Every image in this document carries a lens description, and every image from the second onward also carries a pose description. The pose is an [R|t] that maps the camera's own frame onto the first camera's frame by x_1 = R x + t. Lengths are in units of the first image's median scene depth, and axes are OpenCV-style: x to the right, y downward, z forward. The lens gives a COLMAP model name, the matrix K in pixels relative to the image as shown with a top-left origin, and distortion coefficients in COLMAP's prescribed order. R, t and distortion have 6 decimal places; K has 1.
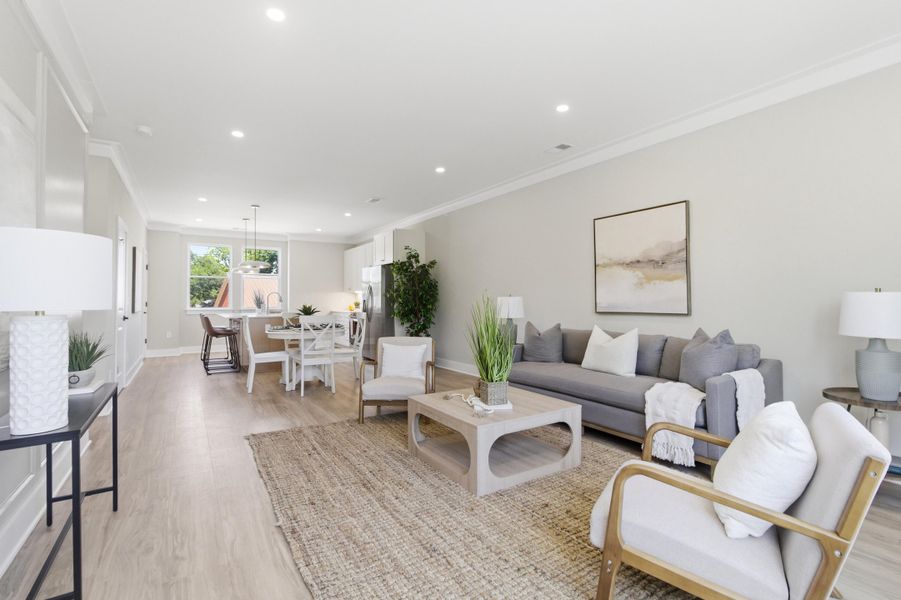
lens RADIAL K [[427.8, 0, 451.1], [0, 427.8, 293.5], [0, 0, 1]] dist [-0.000828, 0.000025]
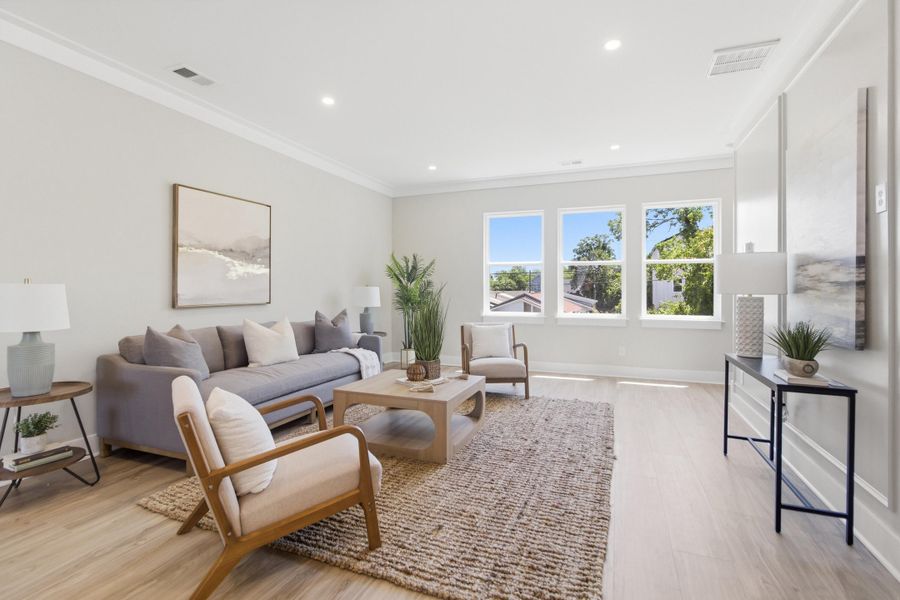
lens RADIAL K [[425.7, 0, 451.3], [0, 425.7, 285.3], [0, 0, 1]] dist [-0.009237, 0.001419]
pose [[-0.598829, 0.012024, 0.800787, -0.556098], [-0.007635, 0.999756, -0.020720, 0.017758], [-0.800841, -0.018522, -0.598591, 1.055795]]
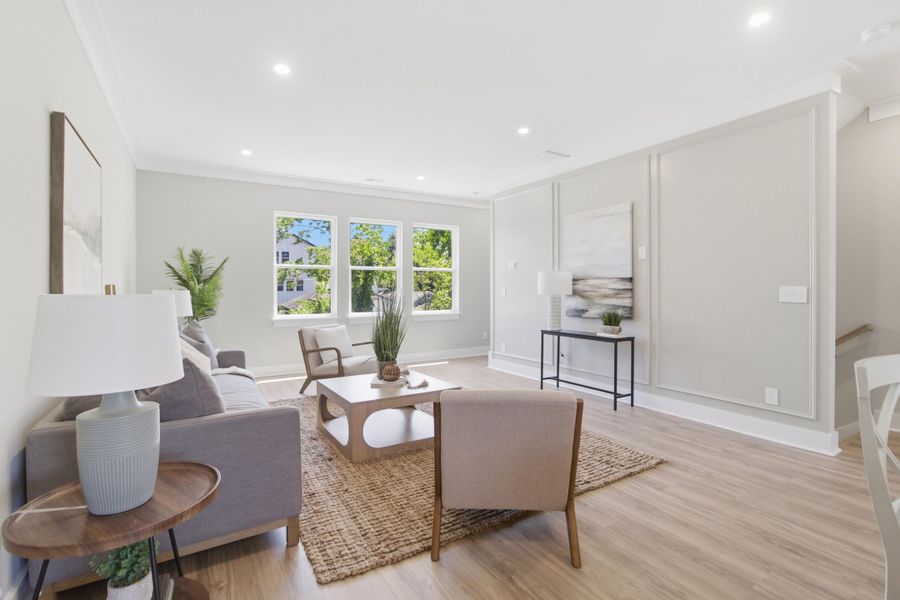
lens RADIAL K [[423.2, 0, 448.4], [0, 423.2, 292.9], [0, 0, 1]] dist [-0.006969, 0.000530]
pose [[-0.999971, 0.006971, 0.003119, -0.053932], [0.006963, 0.999972, -0.002570, 0.010794], [-0.003137, -0.002548, -0.999992, 1.419114]]
